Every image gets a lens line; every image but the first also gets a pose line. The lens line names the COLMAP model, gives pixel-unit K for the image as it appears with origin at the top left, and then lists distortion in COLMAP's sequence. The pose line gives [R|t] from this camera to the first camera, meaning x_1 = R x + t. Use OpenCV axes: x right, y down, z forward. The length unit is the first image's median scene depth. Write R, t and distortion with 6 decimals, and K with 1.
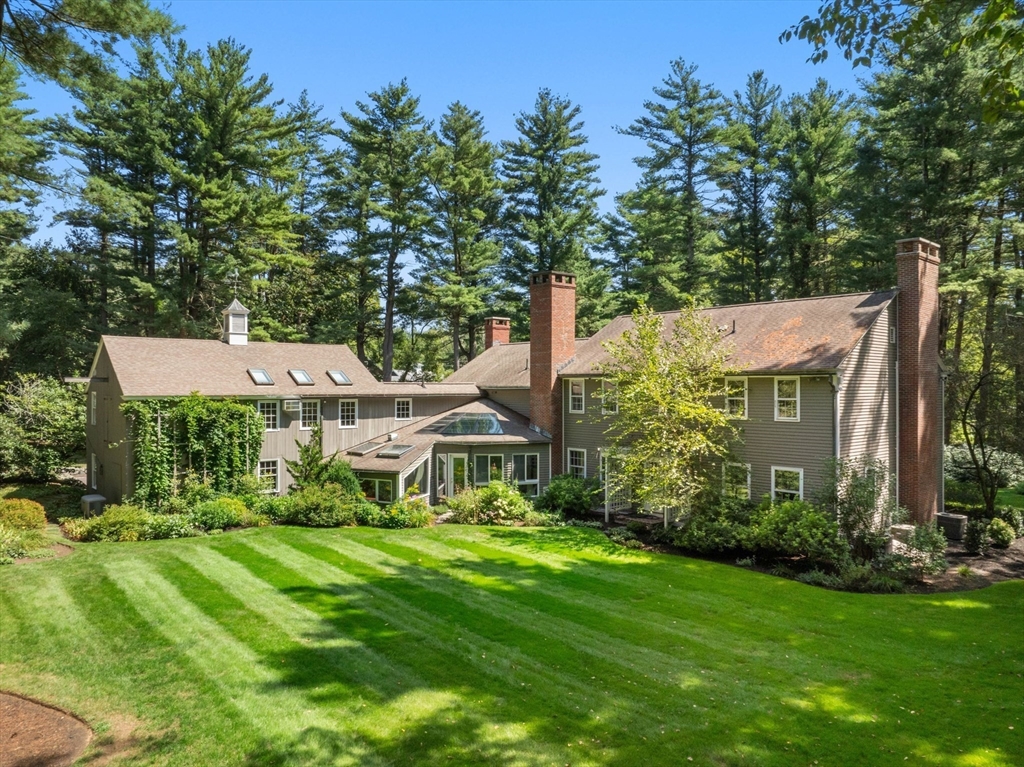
lens RADIAL K [[717.7, 0, 512.0], [0, 717.7, 383.5], [0, 0, 1]] dist [-0.051913, 0.007352]
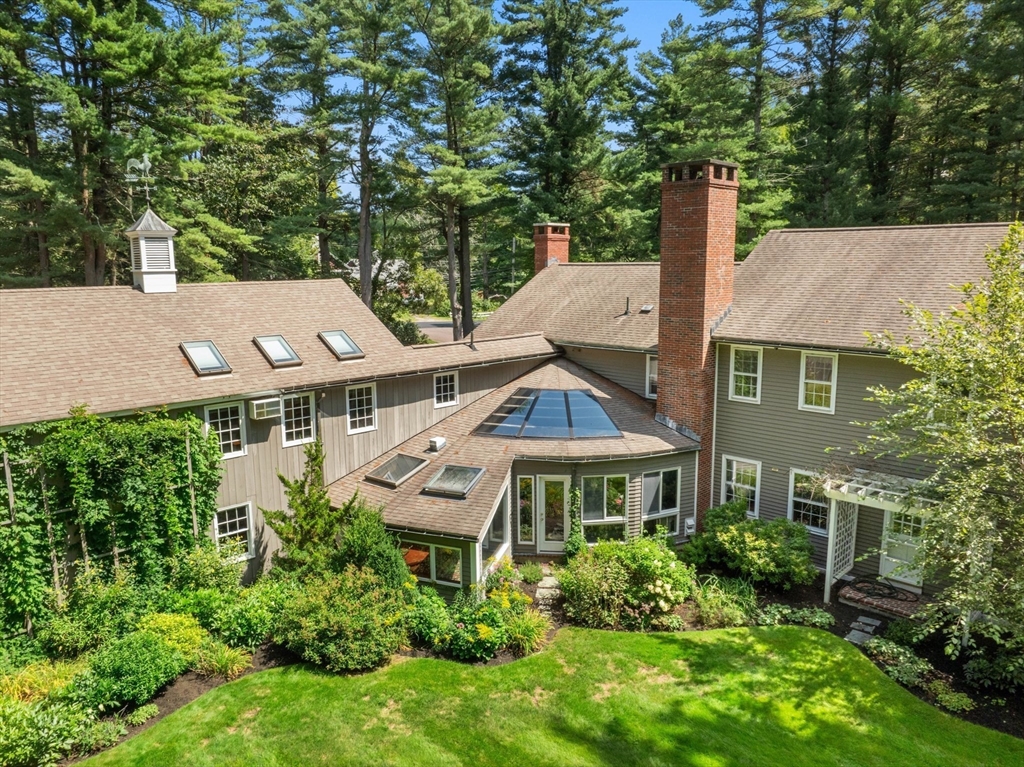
lens RADIAL K [[717.7, 0, 512.0], [0, 717.7, 383.5], [0, 0, 1]] dist [-0.051913, 0.007352]
pose [[0.997487, -0.019222, 0.068195, -0.092531], [0.007298, 0.985252, 0.170956, -0.049505], [-0.070475, -0.170029, 0.982916, 0.263995]]
